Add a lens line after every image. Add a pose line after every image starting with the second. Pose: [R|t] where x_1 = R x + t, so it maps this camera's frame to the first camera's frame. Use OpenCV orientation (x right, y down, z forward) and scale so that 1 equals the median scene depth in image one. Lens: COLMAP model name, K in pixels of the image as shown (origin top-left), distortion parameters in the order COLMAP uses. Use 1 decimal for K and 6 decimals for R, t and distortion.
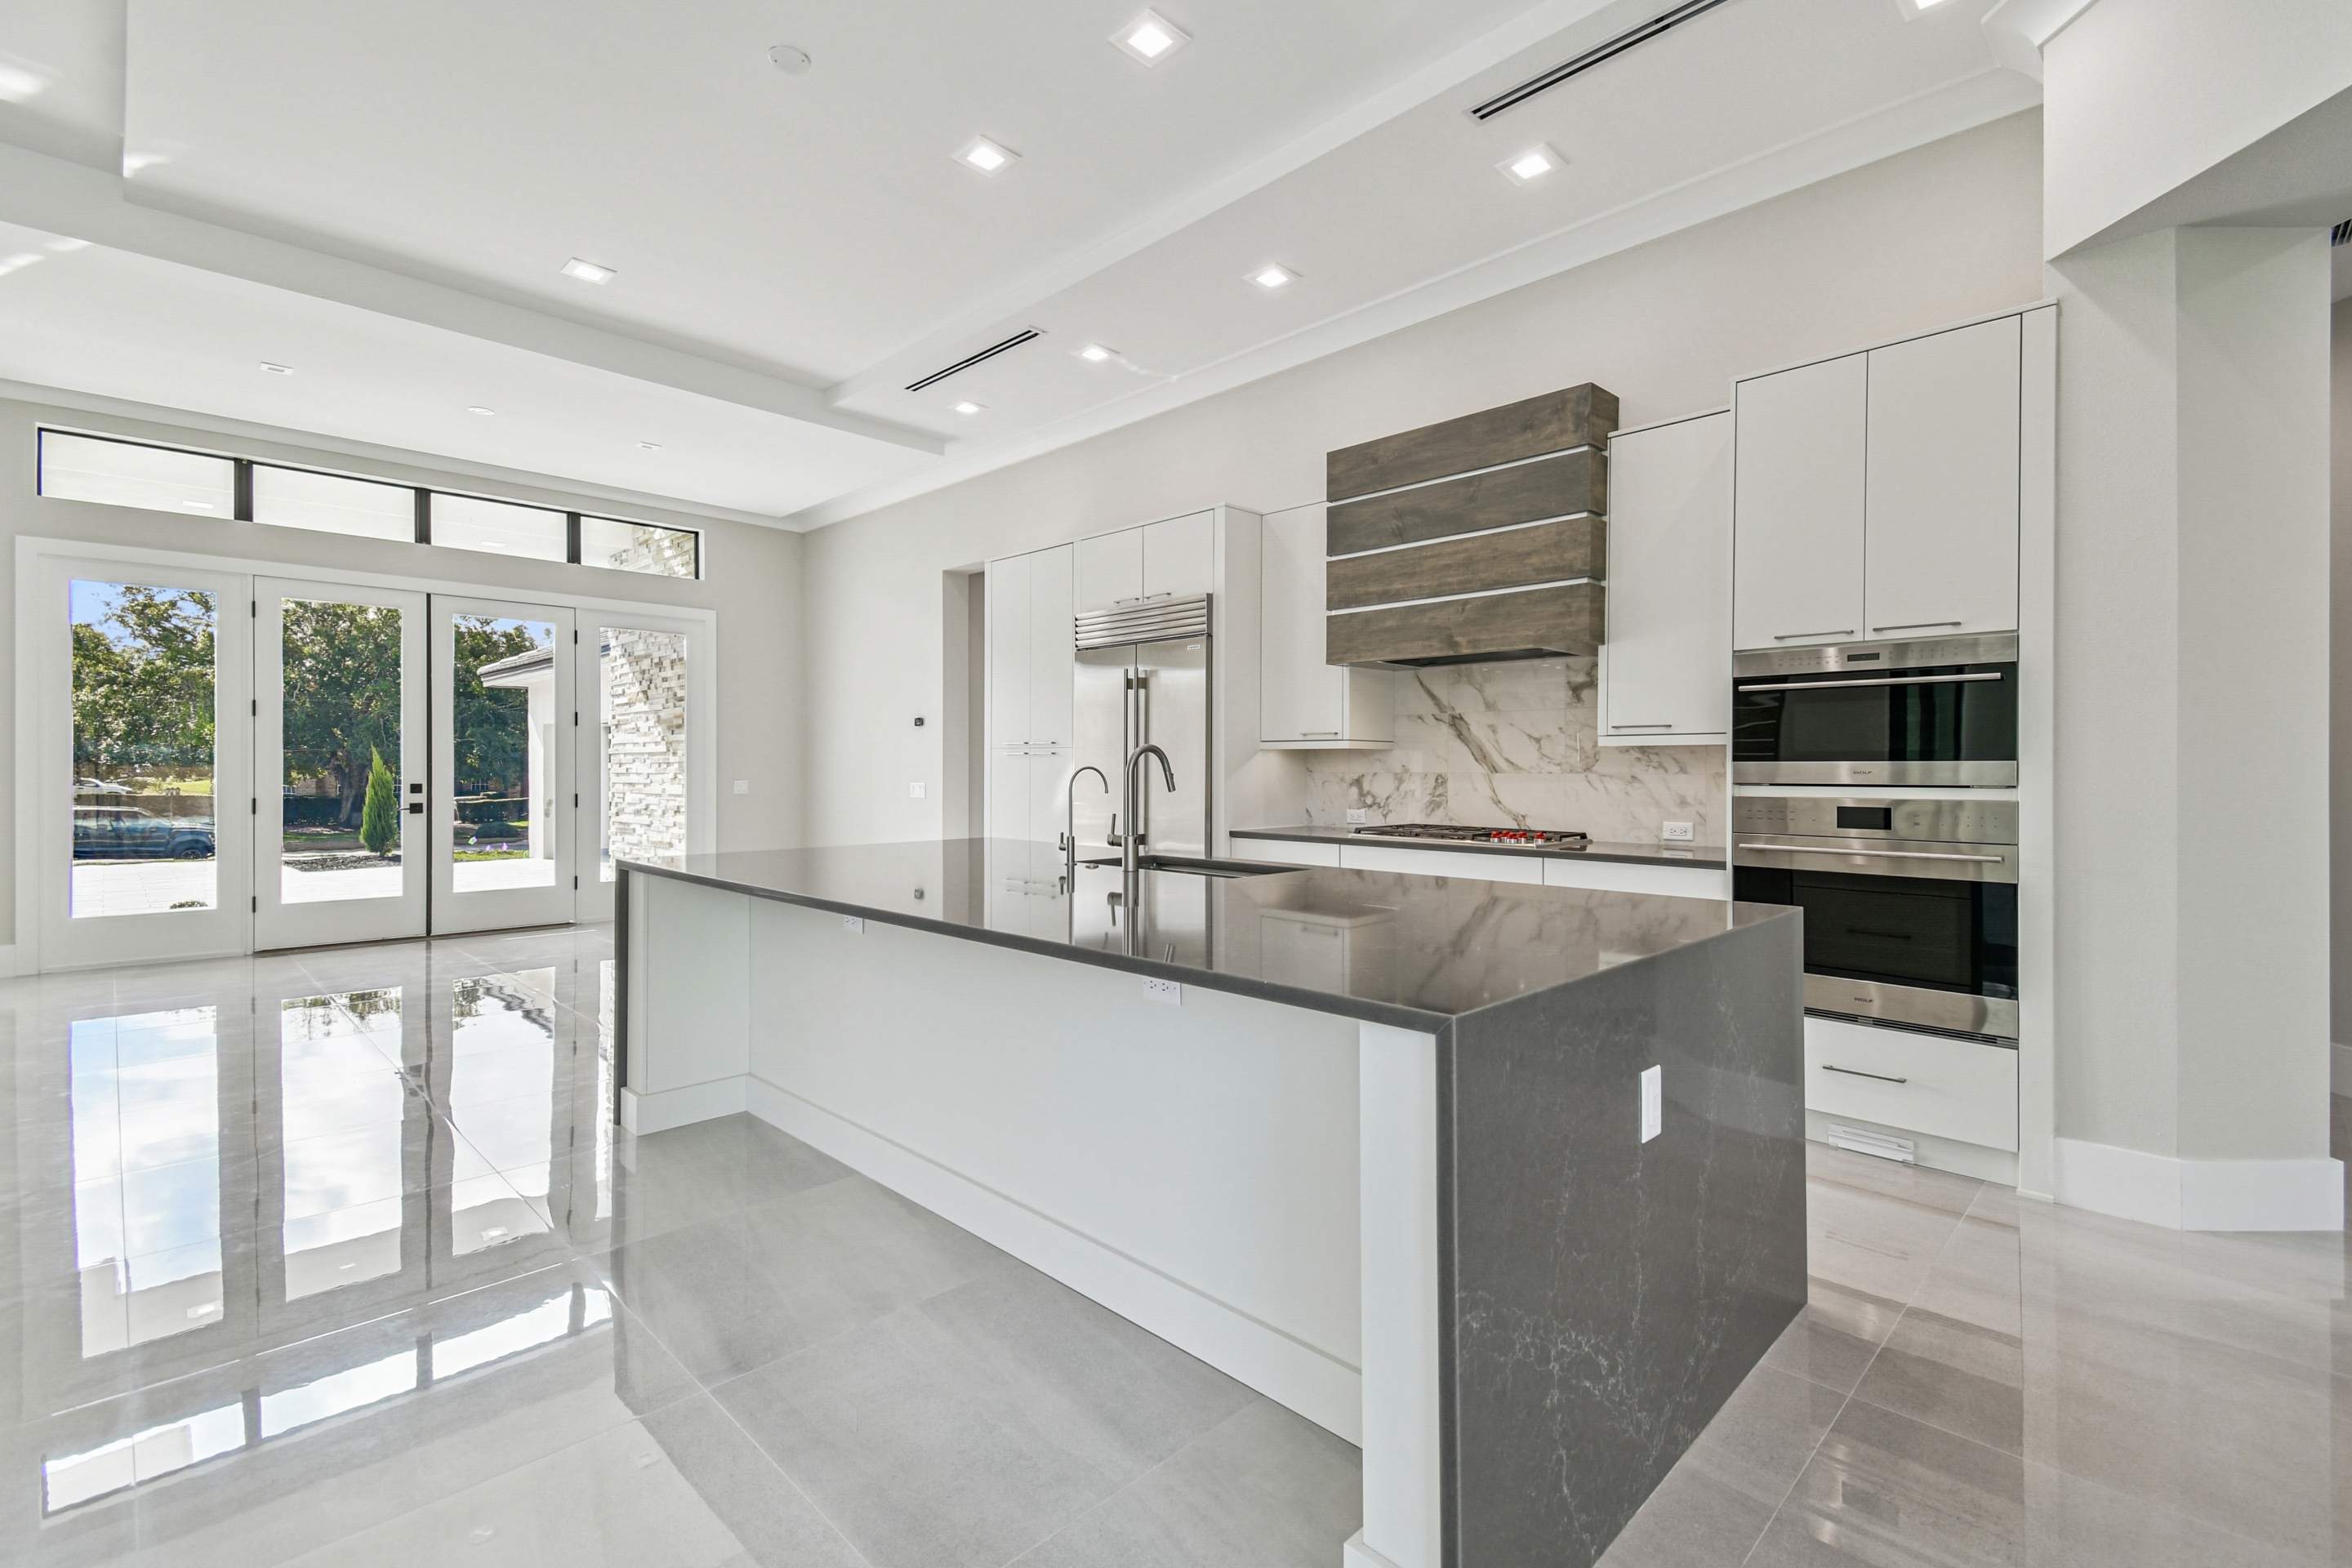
lens RADIAL K [[1051.9, 0, 1180.7], [0, 1051.9, 772.0], [0, 0, 1]] dist [0.053160, -0.026882]
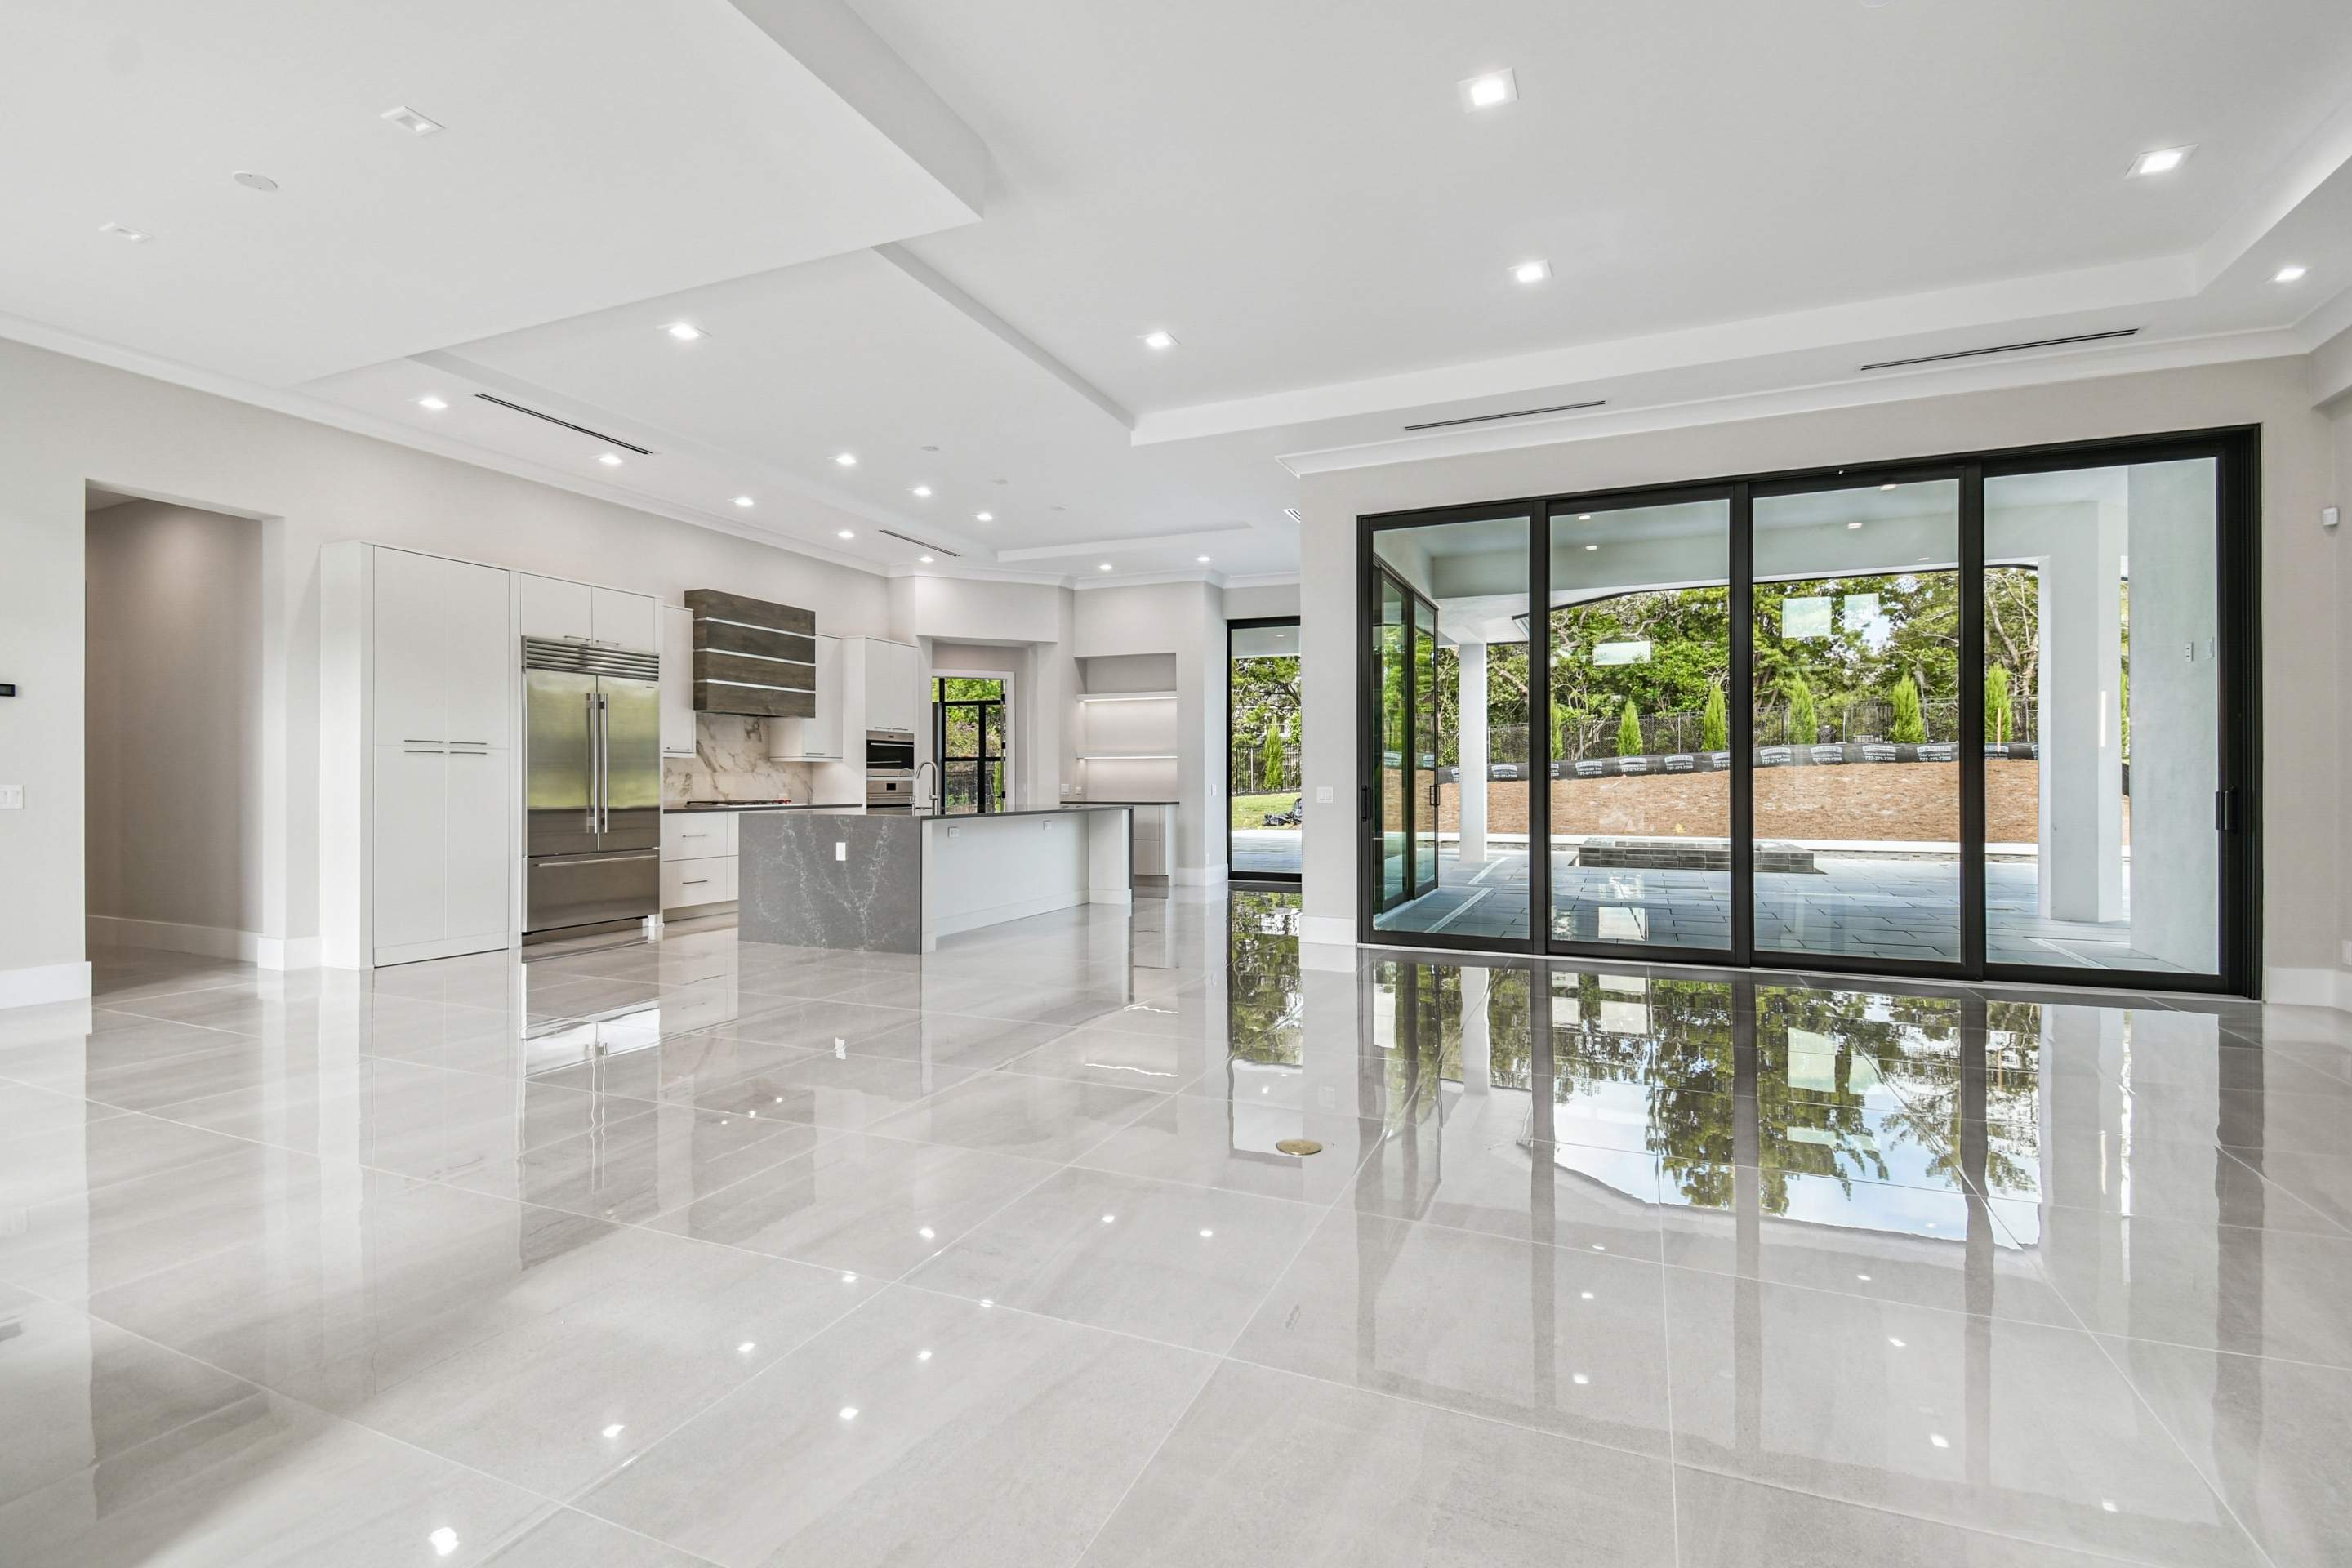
lens RADIAL K [[1057.9, 0, 1183.5], [0, 1057.9, 784.1], [0, 0, 1]] dist [0.040491, -0.024091]
pose [[-0.370704, -0.005178, 0.928737, -1.795865], [0.001459, 0.999980, 0.006157, 0.010810], [-0.928750, 0.003637, -0.370689, 0.923632]]
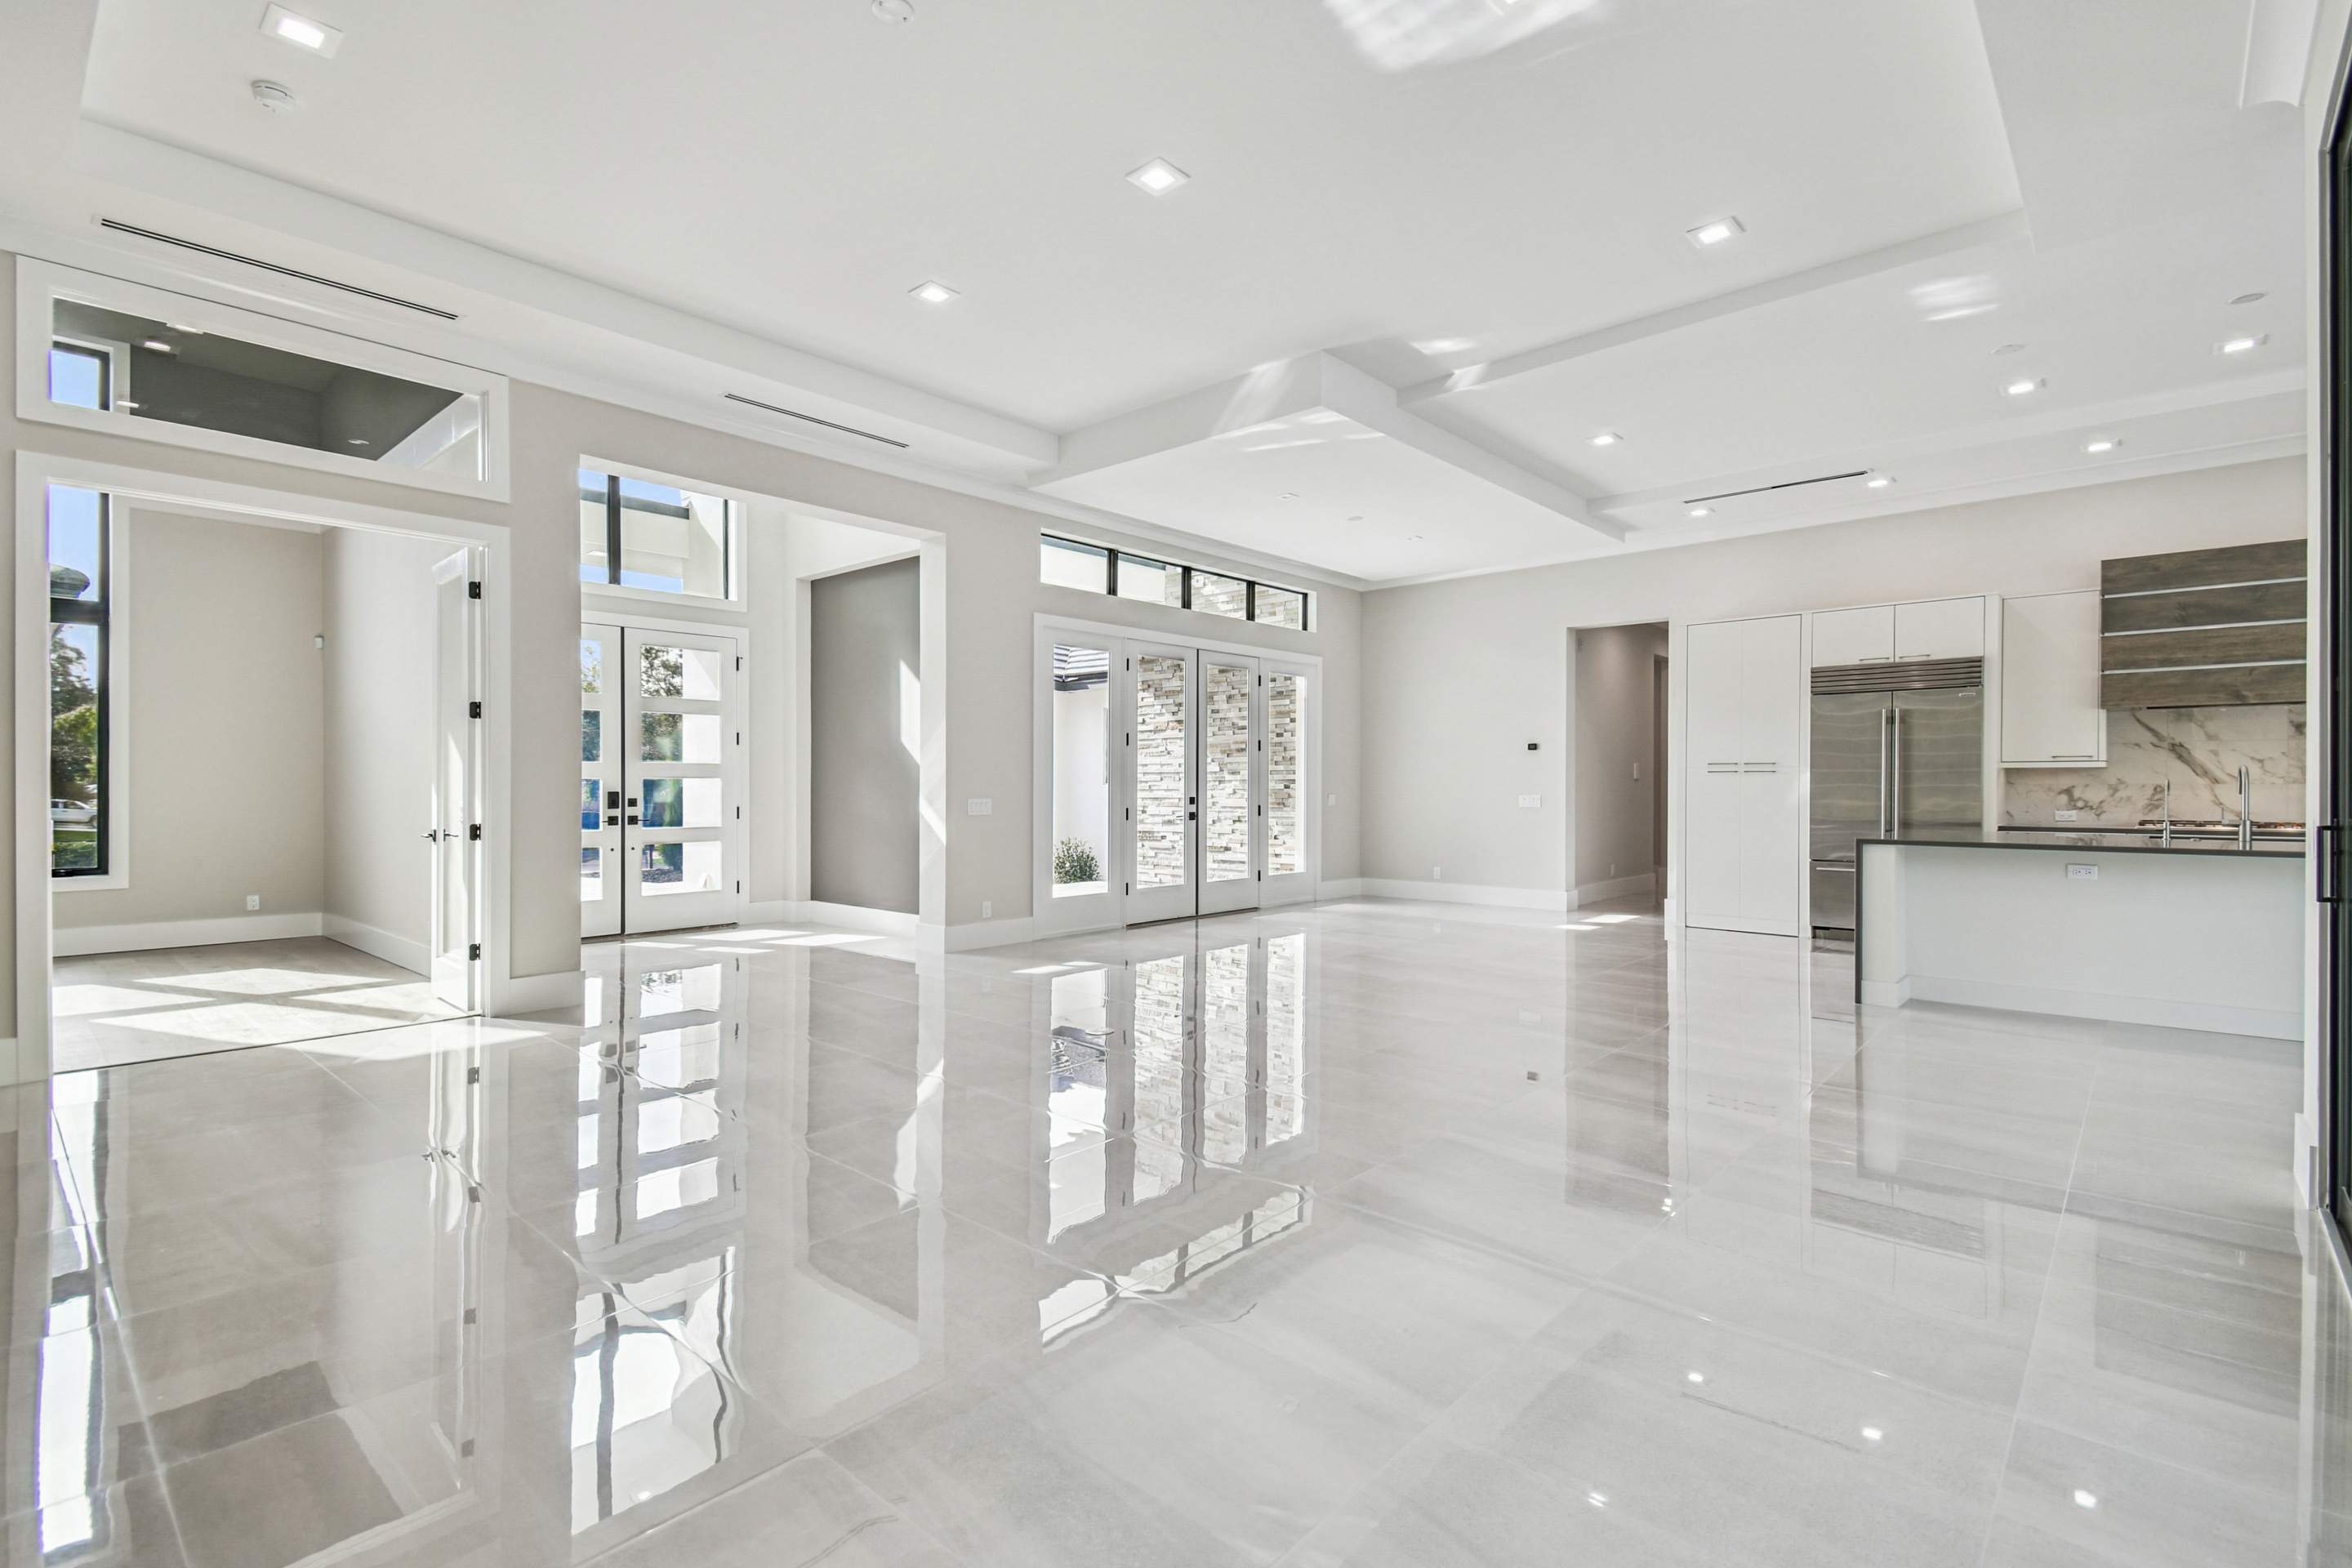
lens RADIAL K [[1085.1, 0, 1164.7], [0, 1085.1, 791.9], [0, 0, 1]] dist [0.050555, -0.024836]
pose [[0.998581, -0.003734, 0.053125, -1.210211], [0.003667, 0.999992, 0.001354, 0.004682], [-0.053130, -0.001157, 0.998587, -0.435672]]
